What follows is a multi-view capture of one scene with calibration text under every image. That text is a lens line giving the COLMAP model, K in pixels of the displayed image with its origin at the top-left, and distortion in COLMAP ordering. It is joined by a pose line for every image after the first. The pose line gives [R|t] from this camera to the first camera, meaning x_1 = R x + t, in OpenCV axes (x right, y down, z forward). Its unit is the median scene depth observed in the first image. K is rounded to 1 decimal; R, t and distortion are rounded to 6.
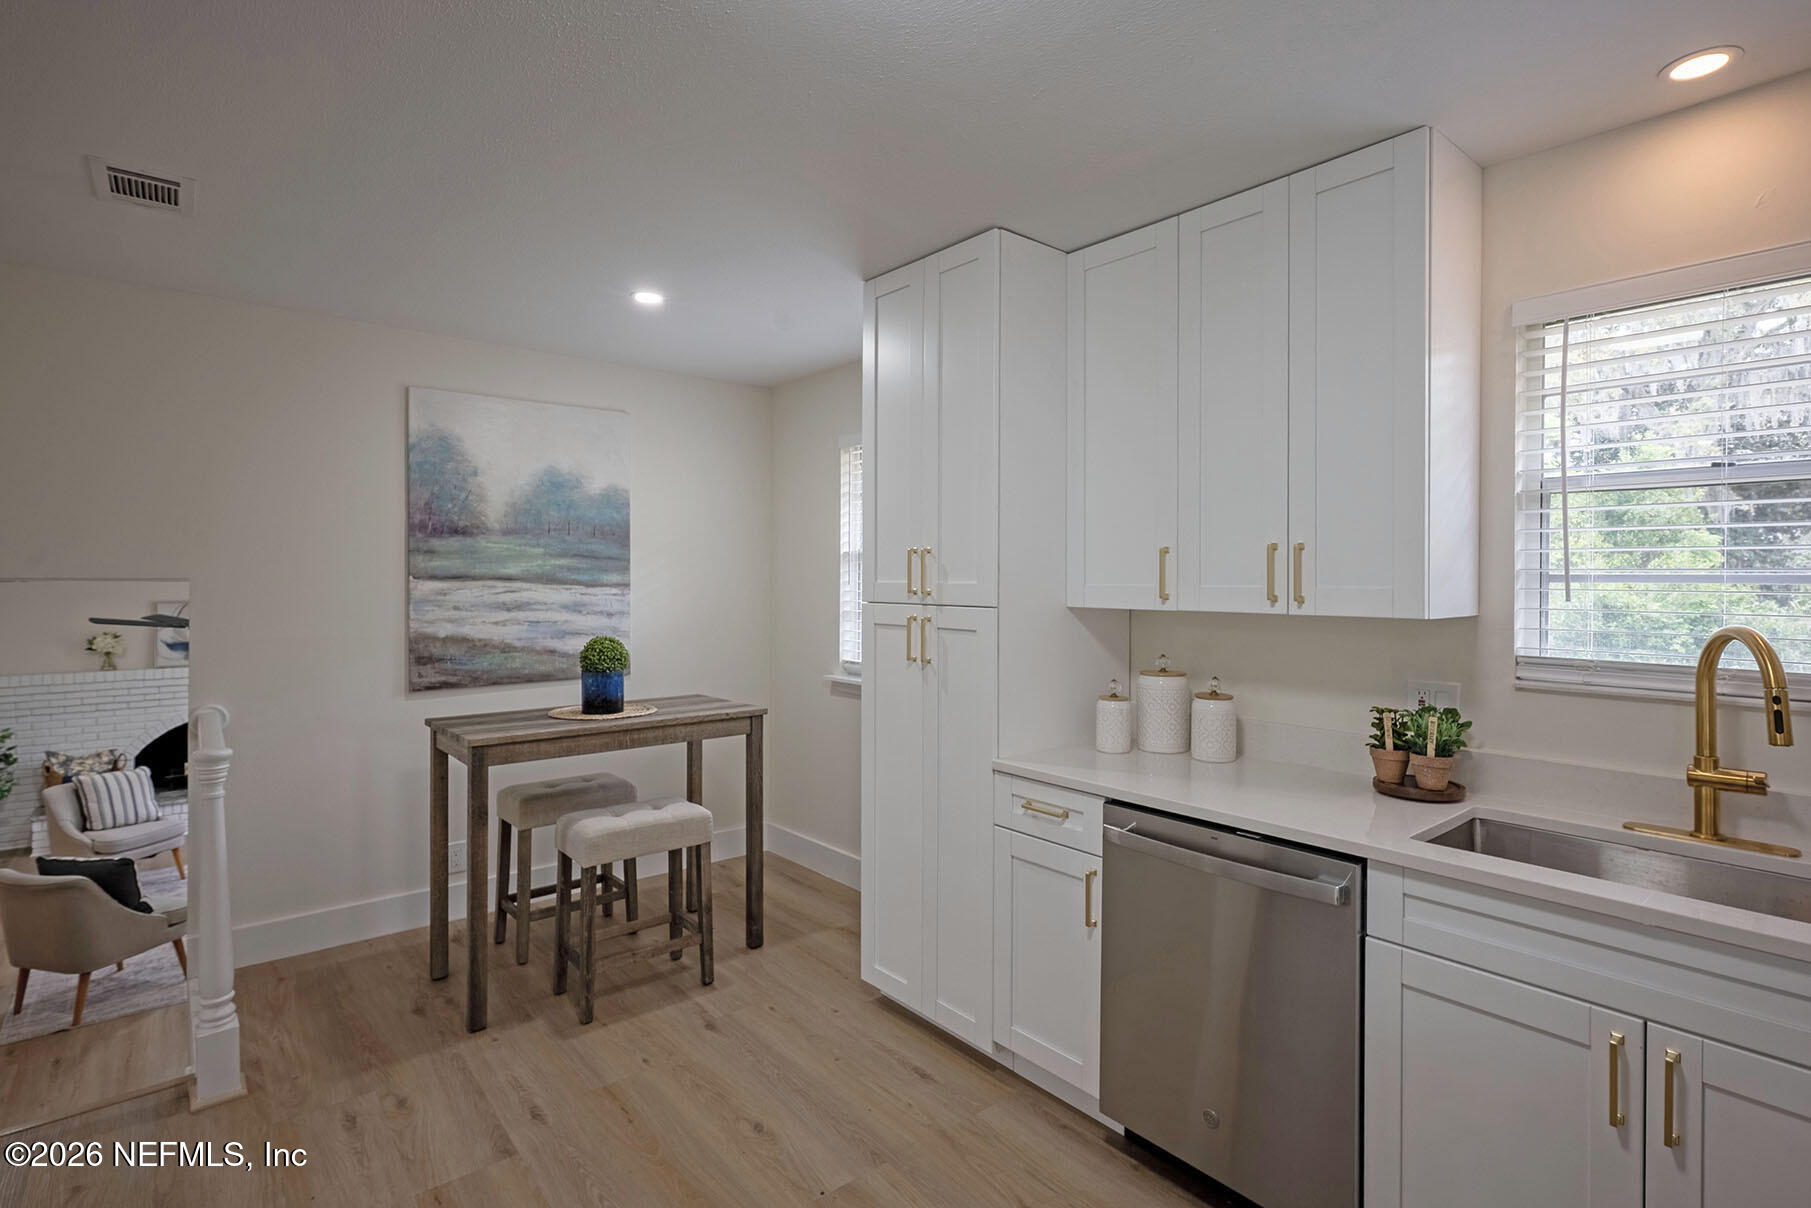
lens RADIAL K [[892.1, 0, 908.3], [0, 892.1, 577.2], [0, 0, 1]] dist [0.001187, 0.000177]
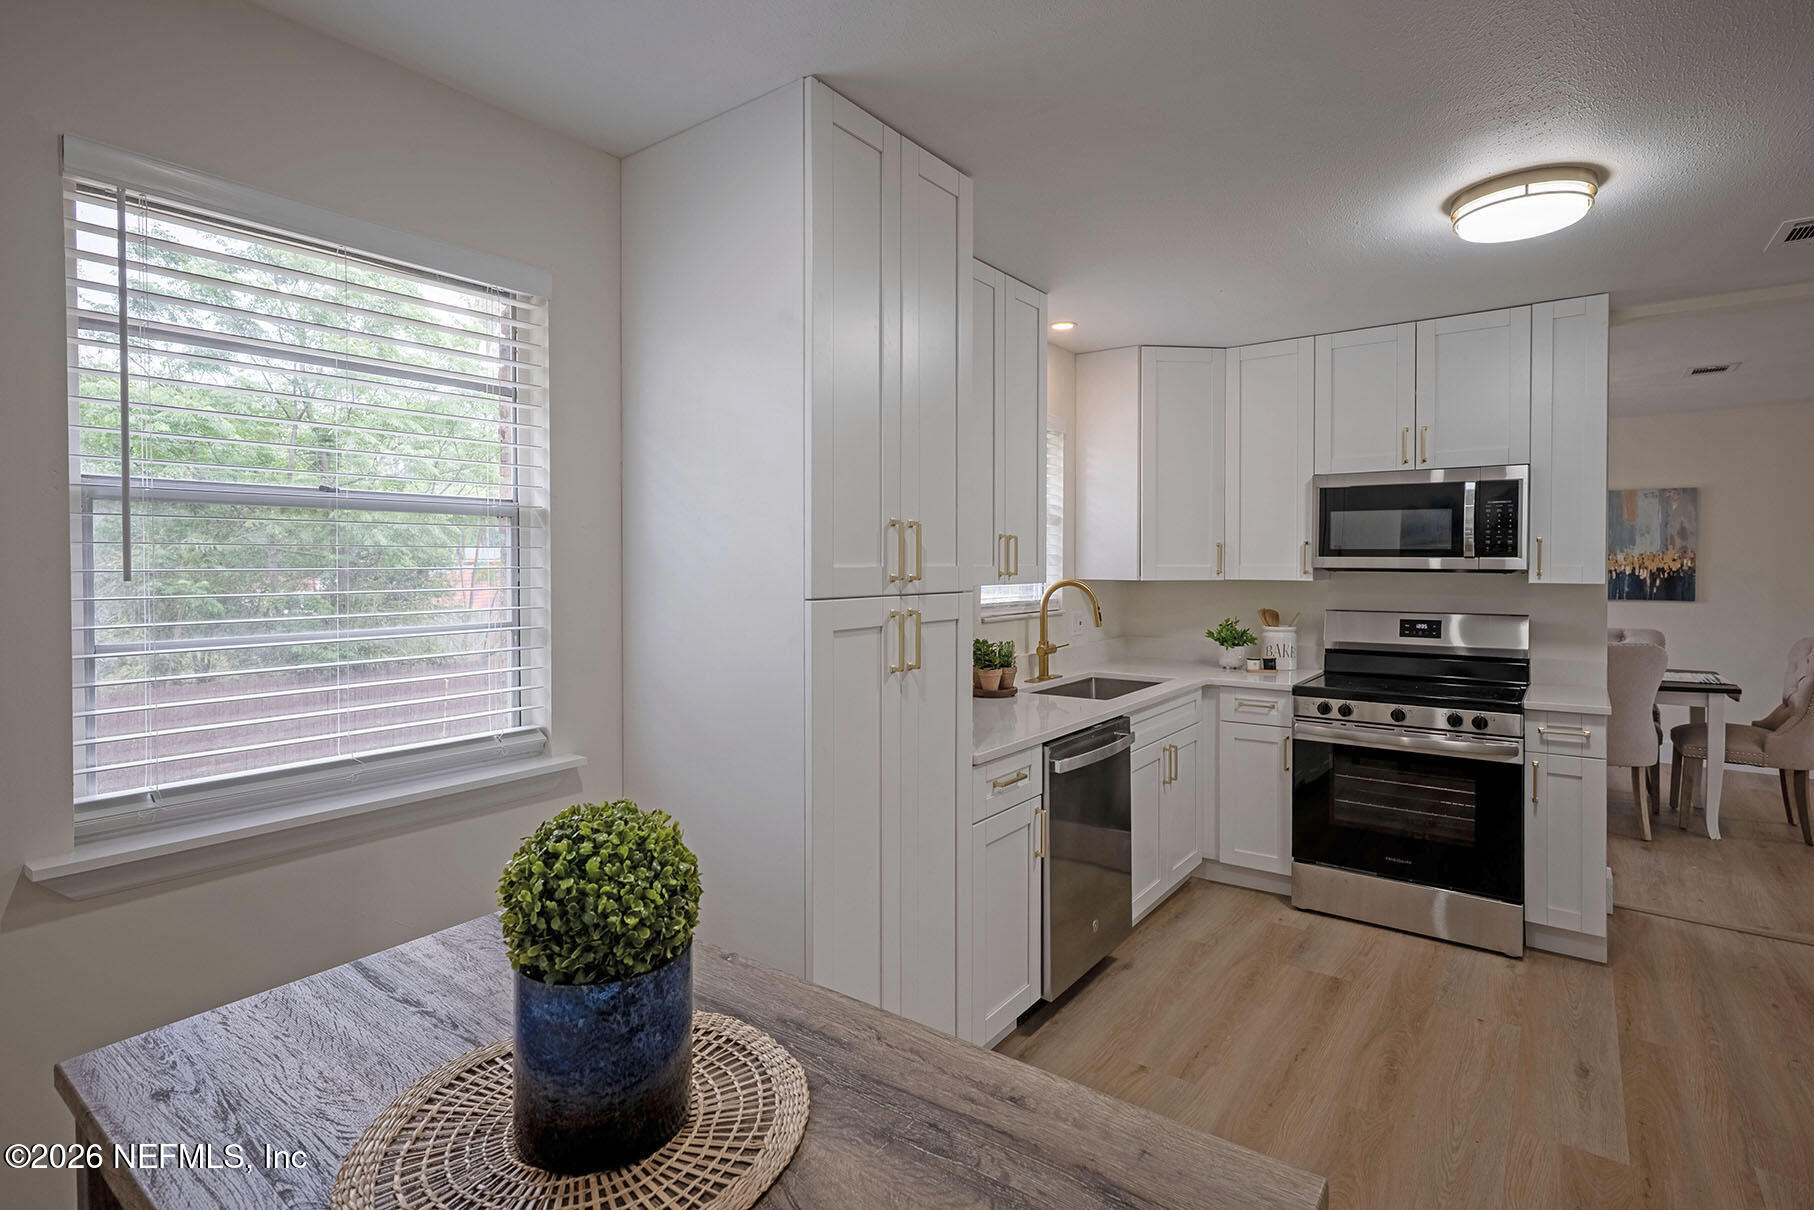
lens RADIAL K [[875.0, 0, 901.9], [0, 875.0, 570.3], [0, 0, 1]] dist [0.002955, 0.000657]
pose [[-0.221788, -0.014434, 0.974988, -0.701223], [0.000171, 0.999890, 0.014842, -0.001182], [-0.975095, 0.003459, -0.221761, 1.153095]]
